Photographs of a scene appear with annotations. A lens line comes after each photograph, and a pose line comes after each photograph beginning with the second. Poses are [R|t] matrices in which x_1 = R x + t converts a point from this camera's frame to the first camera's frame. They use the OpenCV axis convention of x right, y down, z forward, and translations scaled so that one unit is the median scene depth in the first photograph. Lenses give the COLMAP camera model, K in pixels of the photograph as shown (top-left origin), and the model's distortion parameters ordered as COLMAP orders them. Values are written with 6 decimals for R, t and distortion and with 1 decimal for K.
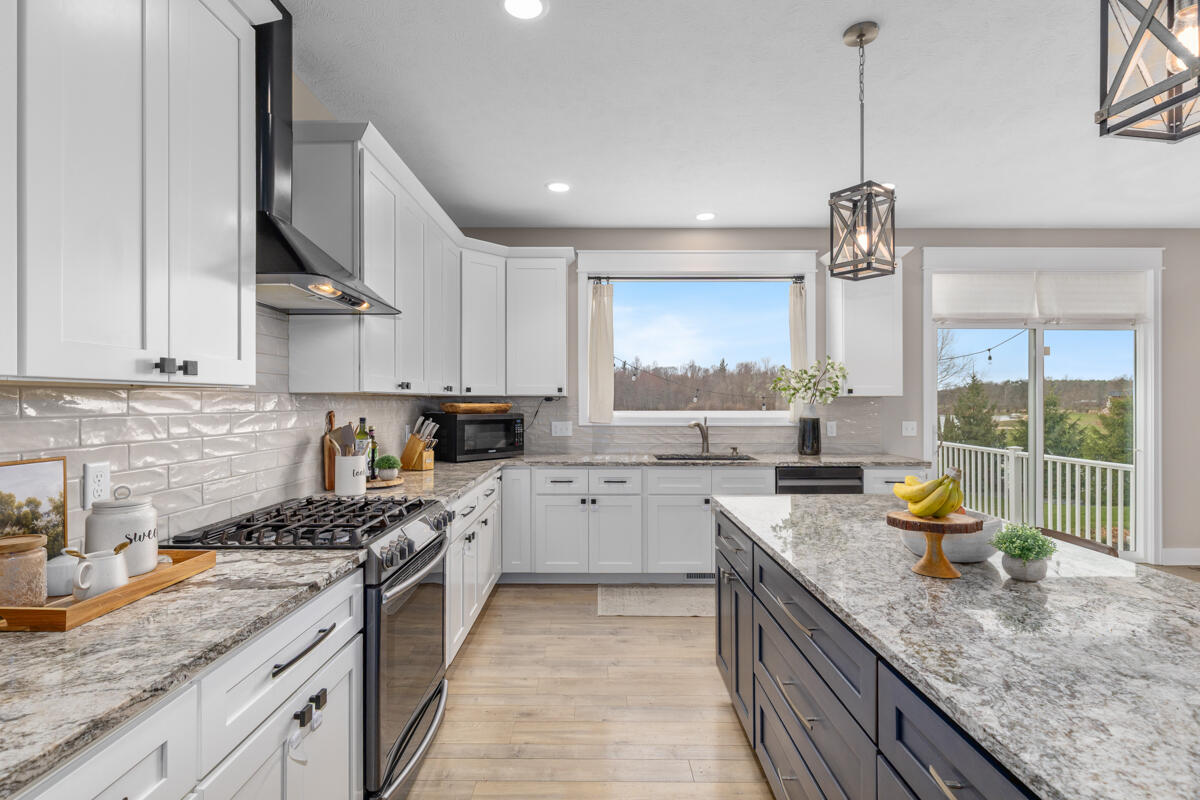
lens RADIAL K [[575.9, 0, 600.0], [0, 575.9, 400.0], [0, 0, 1]] dist [-0.000985, -0.000200]
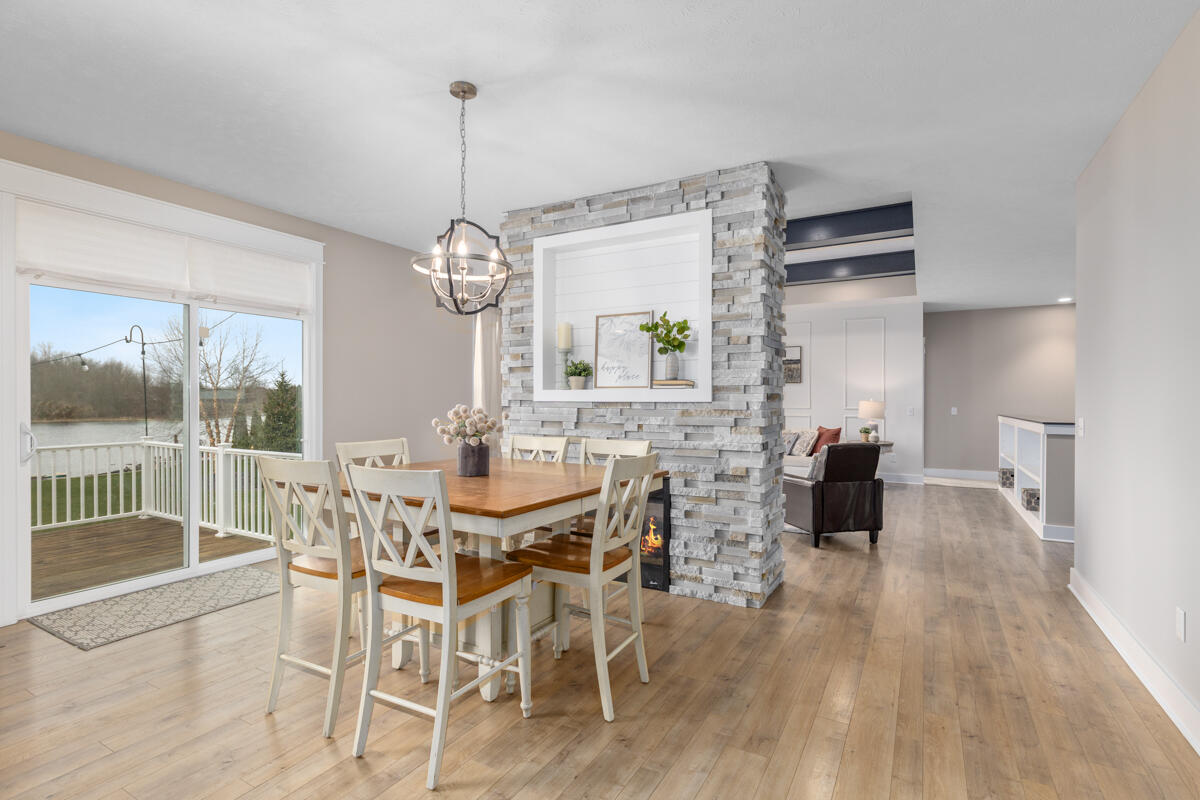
lens RADIAL K [[559.3, 0, 598.9], [0, 559.3, 405.6], [0, 0, 1]] dist [-0.000499, -0.000138]
pose [[0.487922, -0.009211, 0.872839, 0.339946], [-0.003060, 0.999920, 0.012263, 0.014377], [-0.872882, -0.008655, 0.487855, 0.068005]]
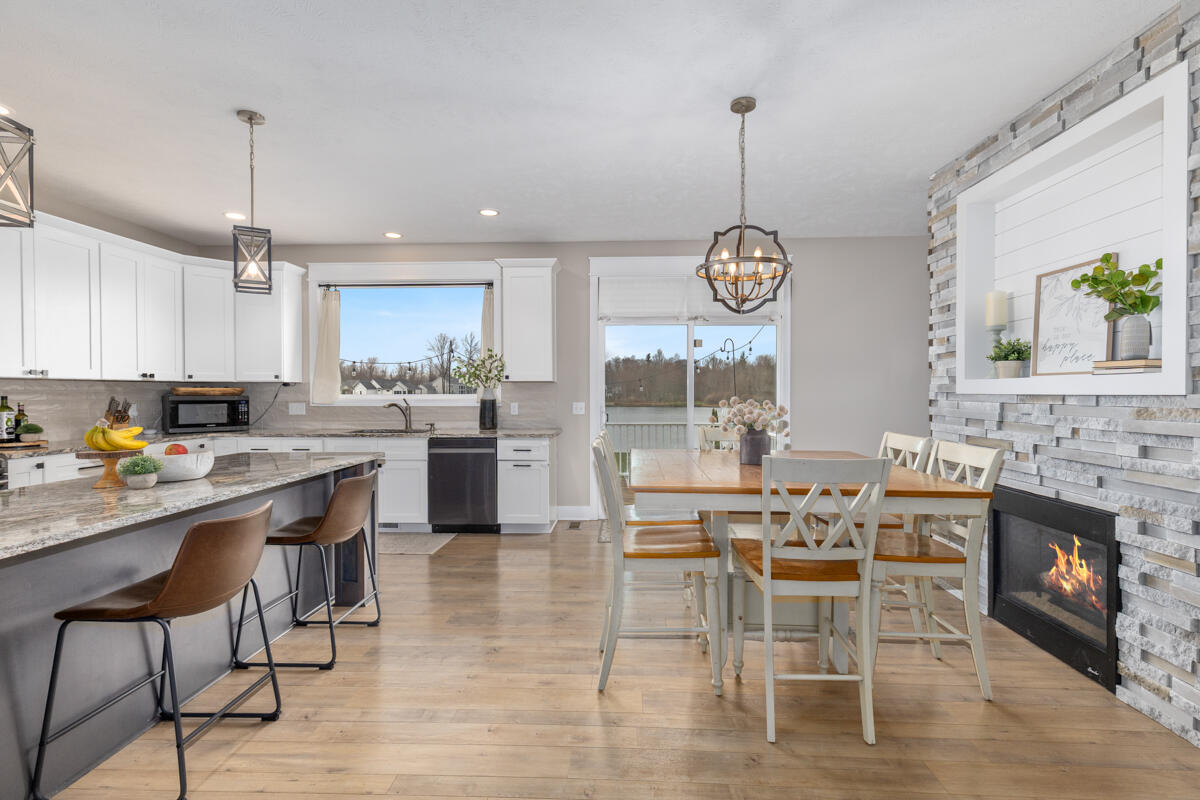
lens RADIAL K [[543.8, 0, 605.5], [0, 543.8, 398.4], [0, 0, 1]] dist [-0.000124, -0.000258]
pose [[0.999337, -0.001957, -0.036360, 0.645768], [0.002445, 0.999907, 0.013385, 0.014121], [0.036331, -0.013465, 0.999249, -0.140946]]
